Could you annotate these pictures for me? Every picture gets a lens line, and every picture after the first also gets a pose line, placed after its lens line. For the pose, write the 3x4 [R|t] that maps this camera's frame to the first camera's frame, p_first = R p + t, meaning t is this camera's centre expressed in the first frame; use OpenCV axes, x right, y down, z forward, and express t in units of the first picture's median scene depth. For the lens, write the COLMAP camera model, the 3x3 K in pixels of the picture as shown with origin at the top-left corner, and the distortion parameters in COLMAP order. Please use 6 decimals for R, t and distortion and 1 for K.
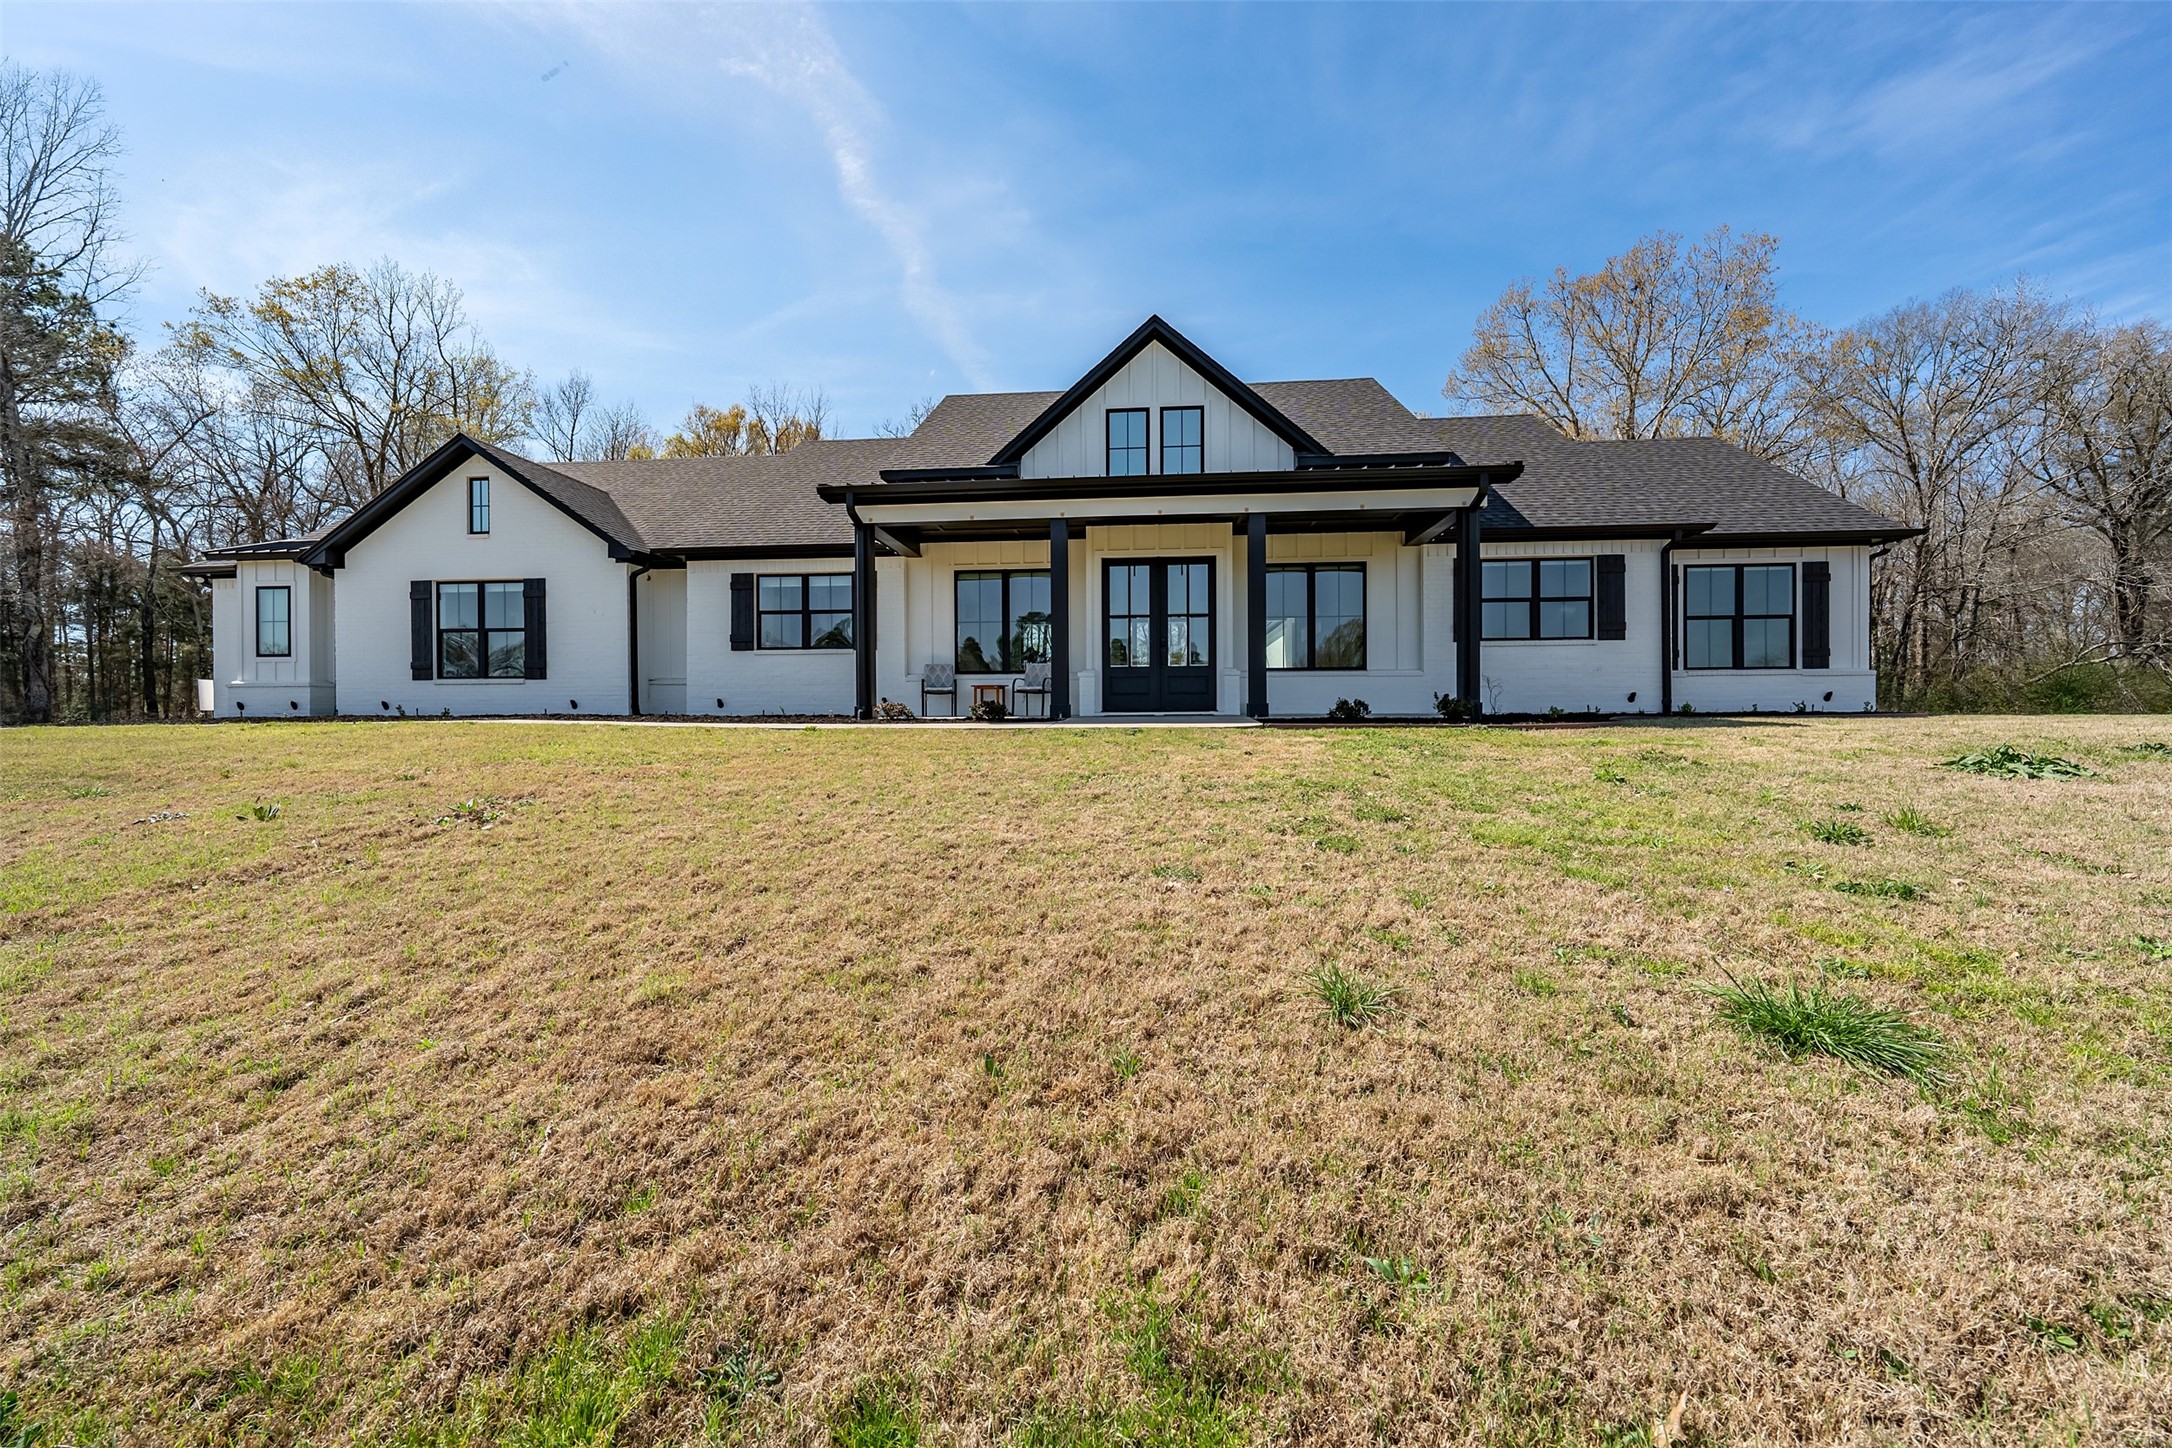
lens RADIAL K [[863.6, 0, 1085.9], [0, 863.6, 731.3], [0, 0, 1]] dist [-0.001656, -0.000572]
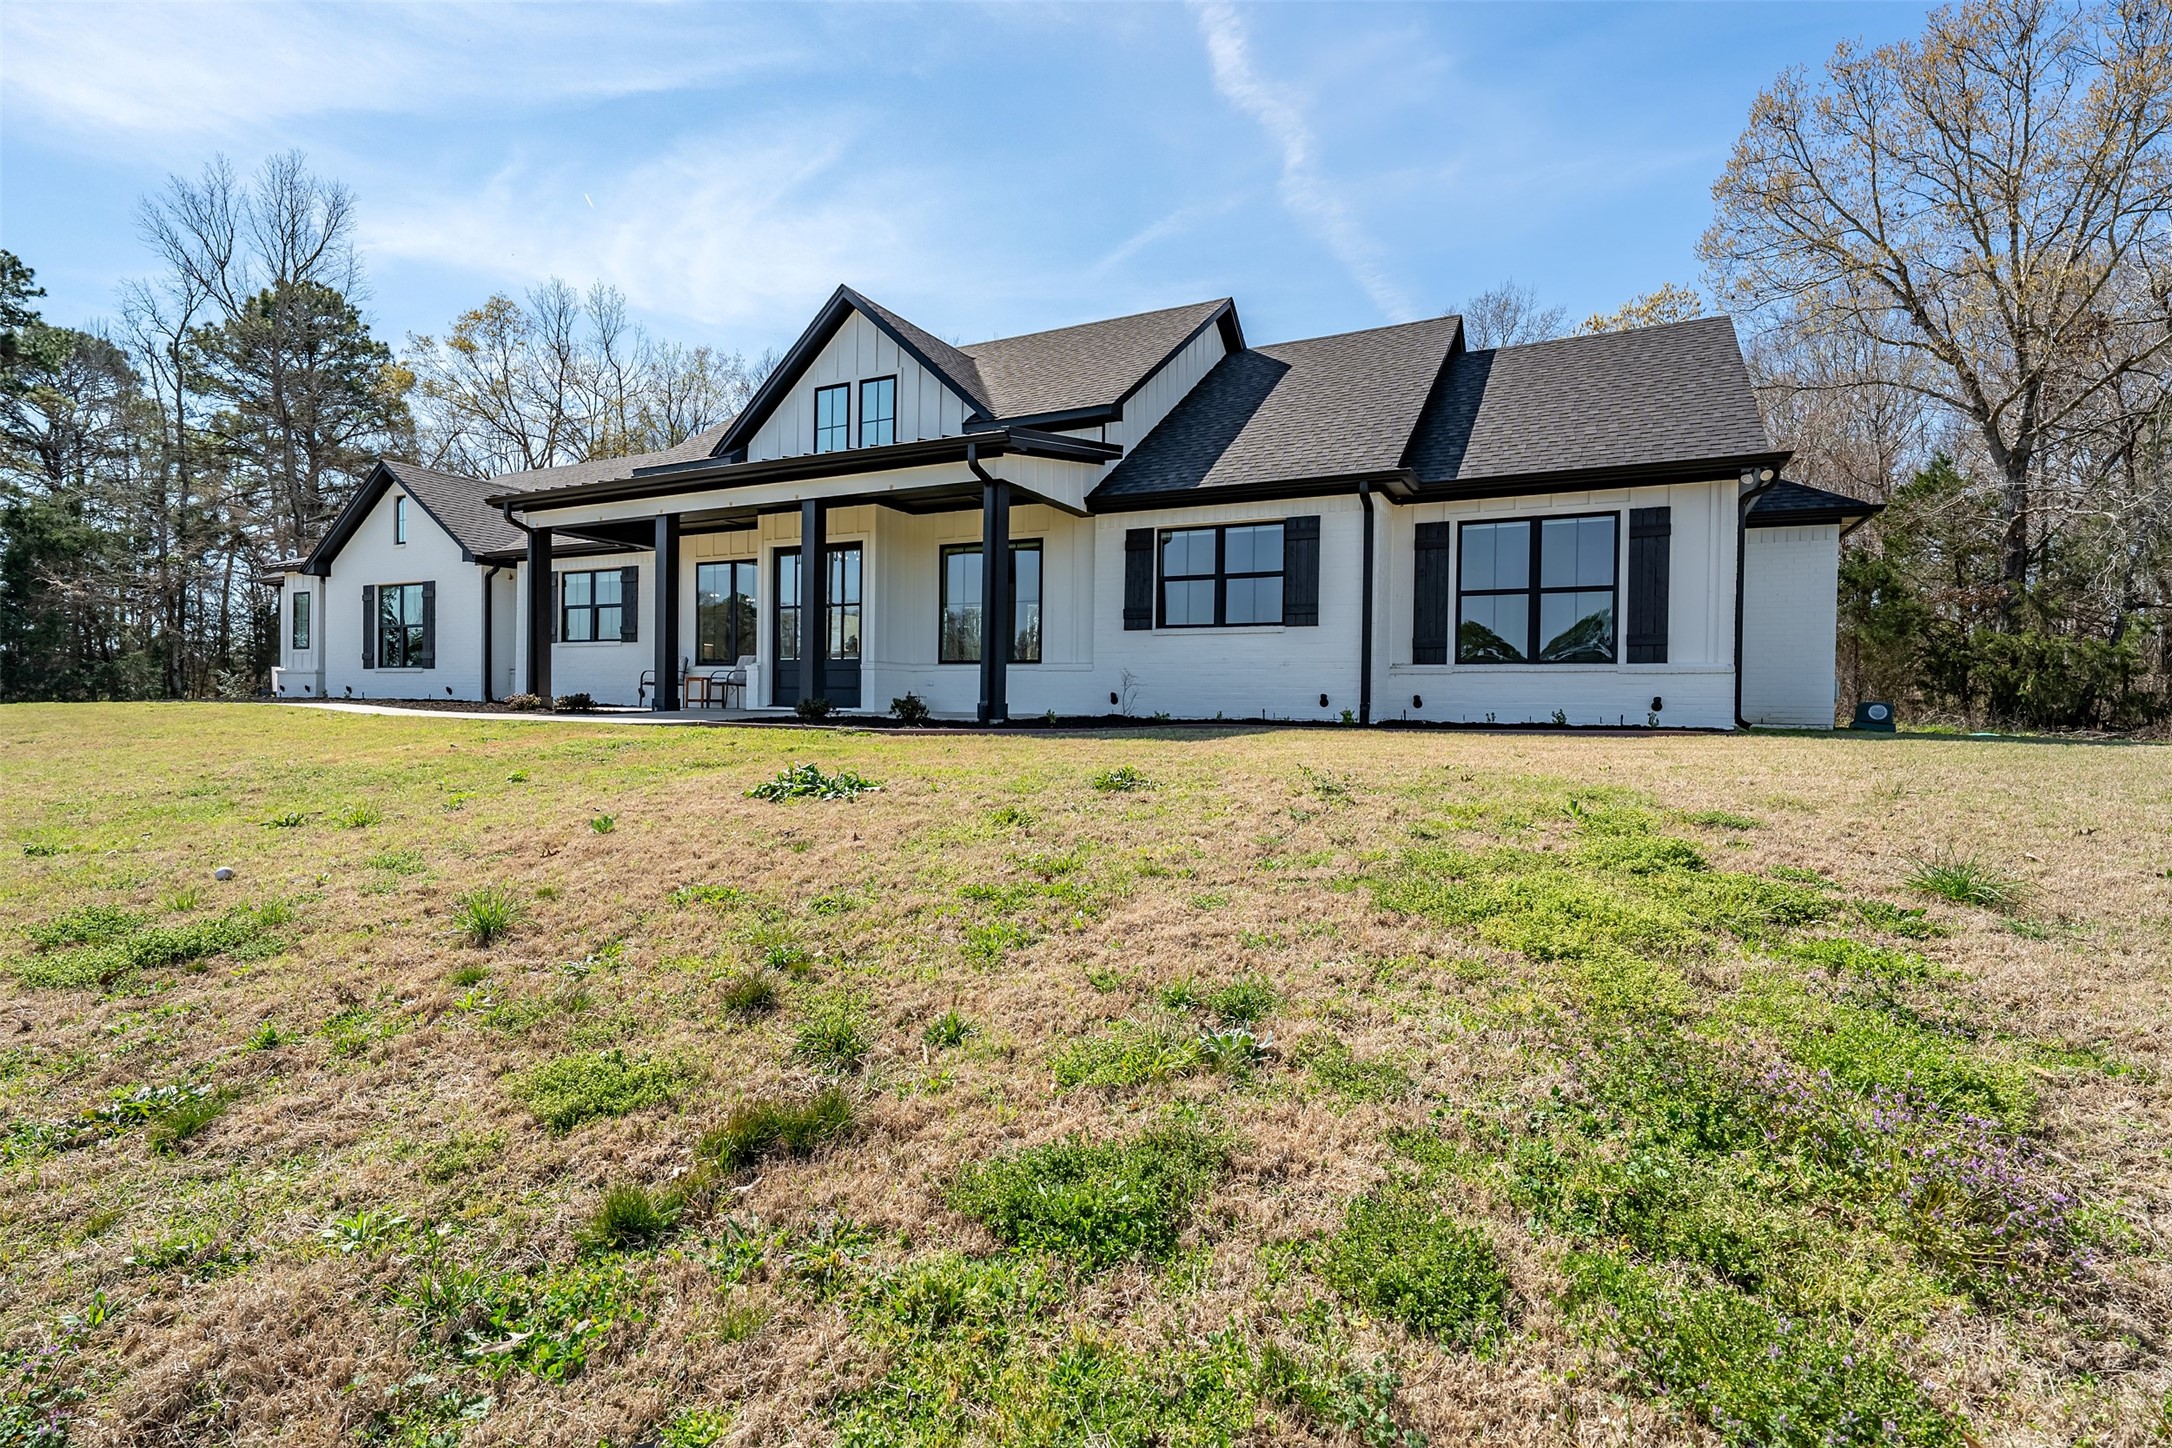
lens RADIAL K [[1068.7, 0, 1089.8], [0, 1068.7, 708.5], [0, 0, 1]] dist [-0.005114, -0.000329]
pose [[0.919950, 0.019469, -0.391553, 0.769676], [-0.024748, 0.999658, -0.008440, -0.018335], [0.391254, 0.017455, 0.920117, 0.044599]]
